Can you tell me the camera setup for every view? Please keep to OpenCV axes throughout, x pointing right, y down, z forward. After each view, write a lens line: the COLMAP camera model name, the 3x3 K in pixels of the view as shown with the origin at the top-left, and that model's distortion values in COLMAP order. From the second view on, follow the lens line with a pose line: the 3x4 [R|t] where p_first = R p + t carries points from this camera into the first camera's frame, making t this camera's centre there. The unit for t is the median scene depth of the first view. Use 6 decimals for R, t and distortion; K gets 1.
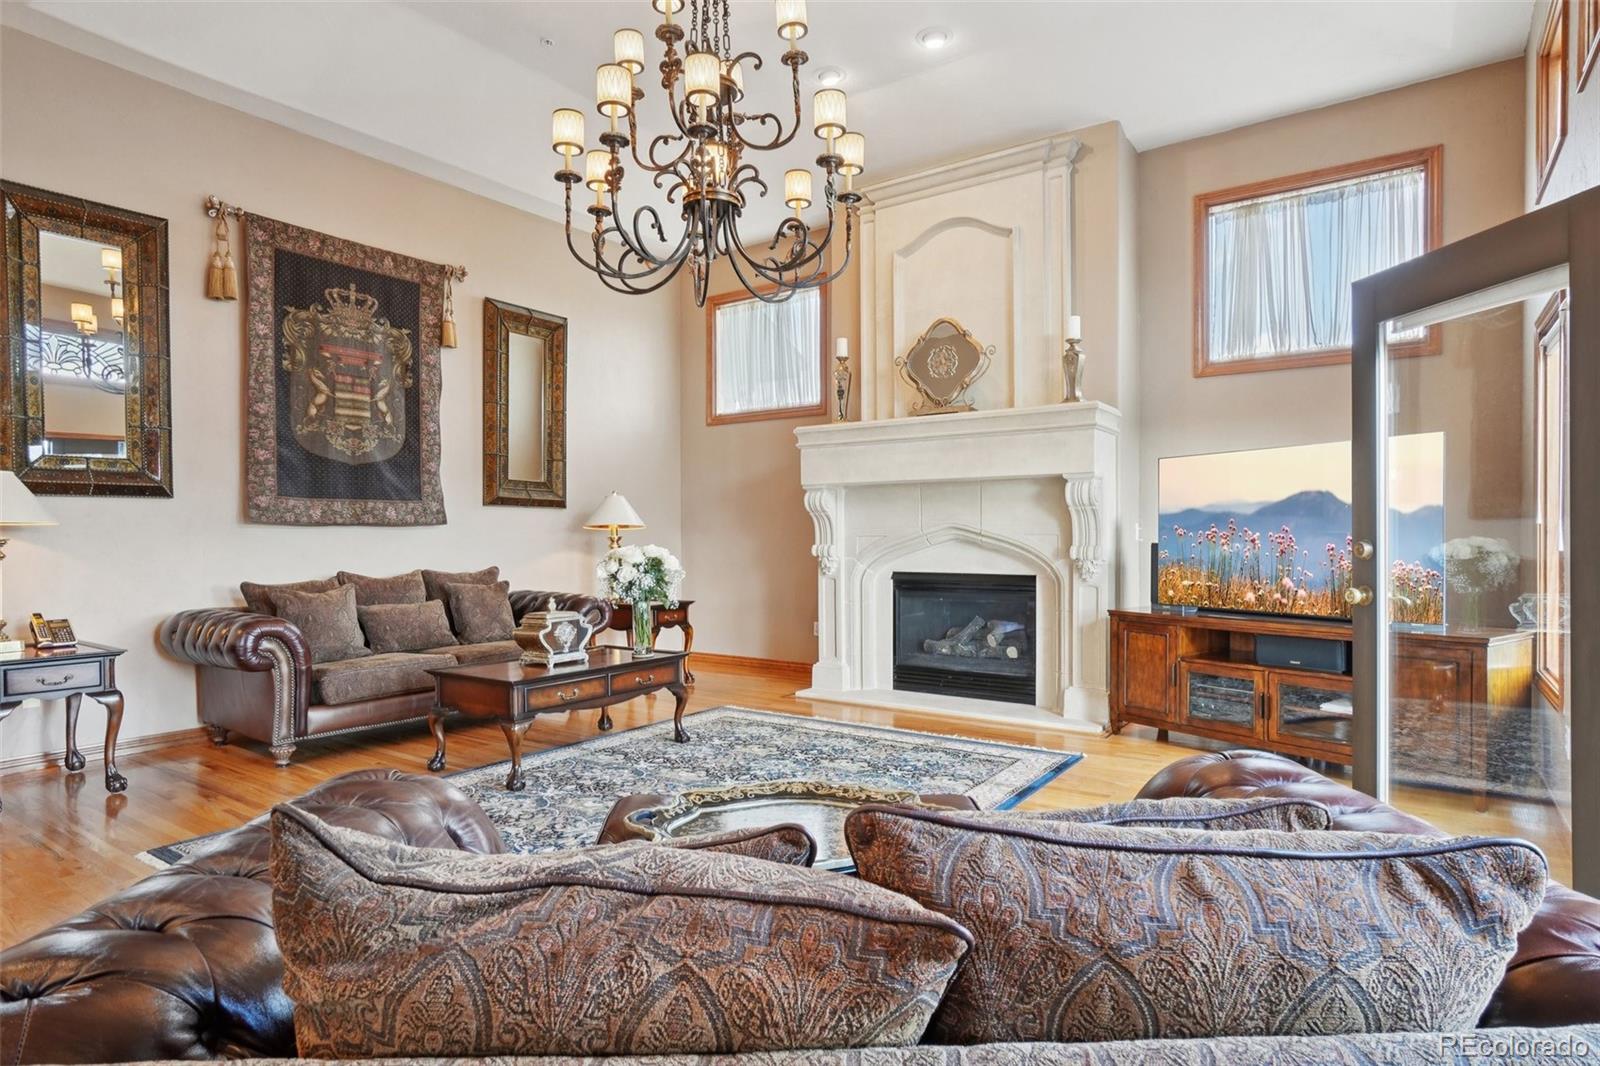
lens RADIAL K [[871.3, 0, 800.0], [0, 871.3, 533.0], [0, 0, 1]] dist [-0.000185, -0.000071]
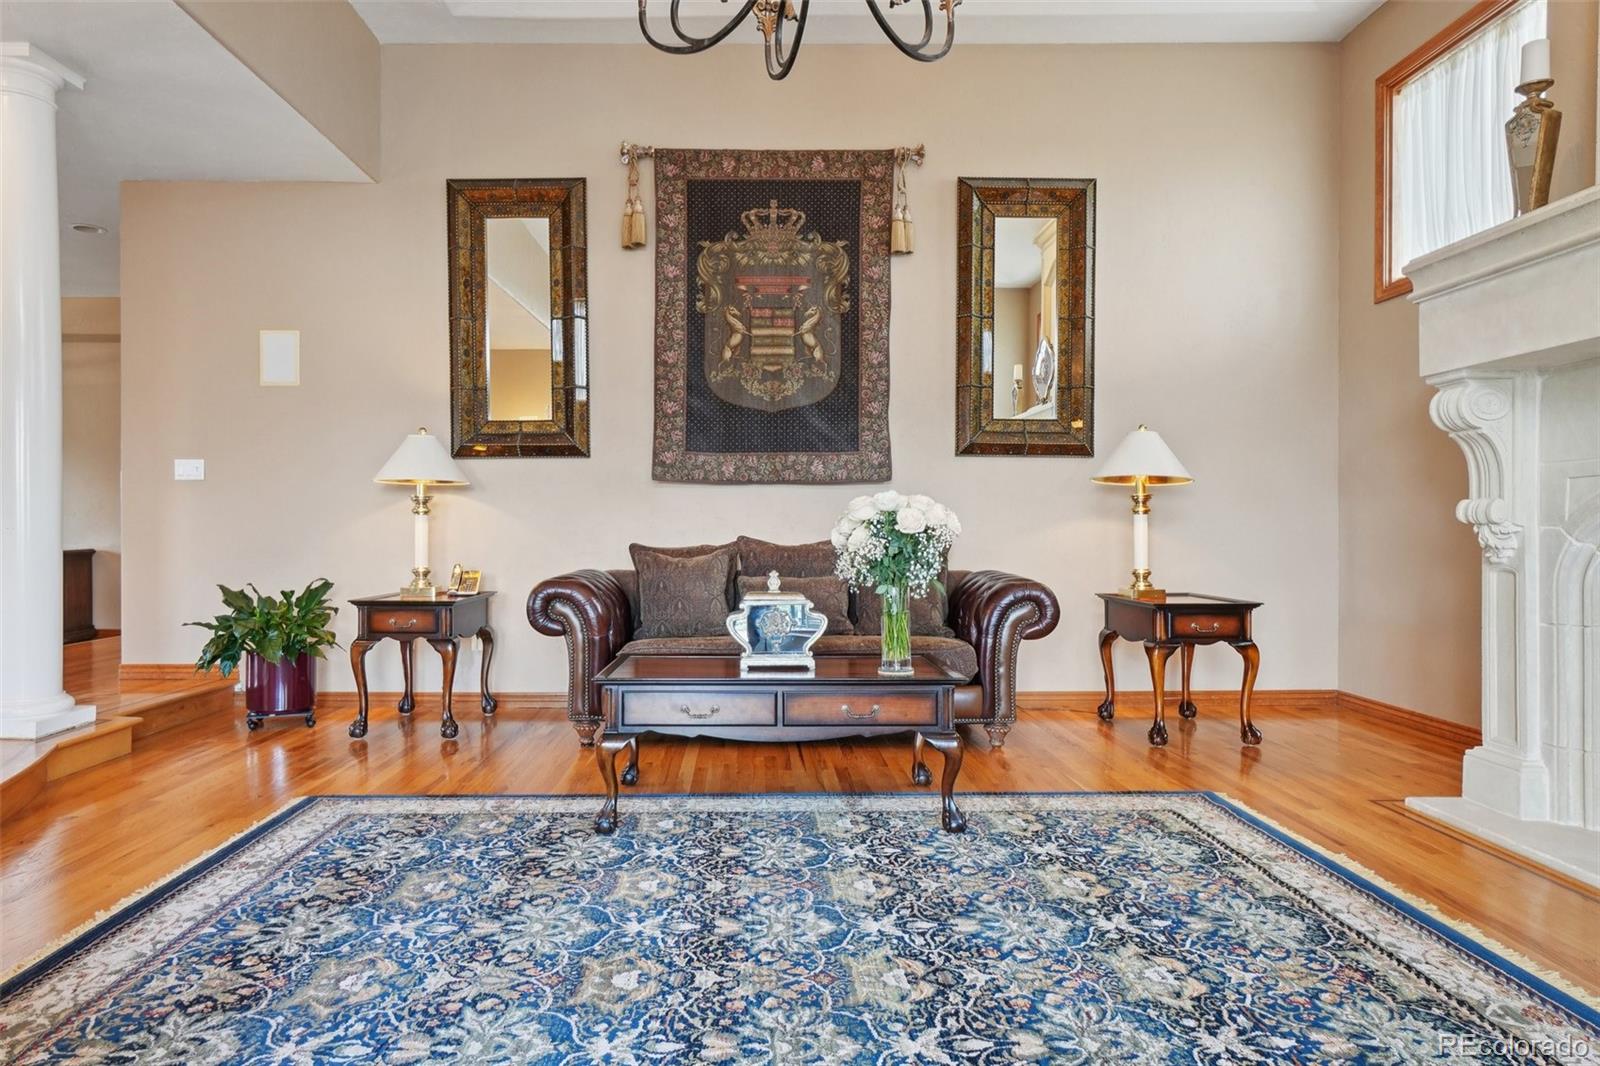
lens RADIAL K [[979.7, 0, 800.0], [0, 979.7, 533.0], [0, 0, 1]] dist [-0.026239, 0.052282]
pose [[0.589540, 0.006650, -0.807712, 0.277522], [0.000797, 0.999961, 0.008815, 0.031572], [0.807739, -0.005840, 0.589511, 0.458496]]
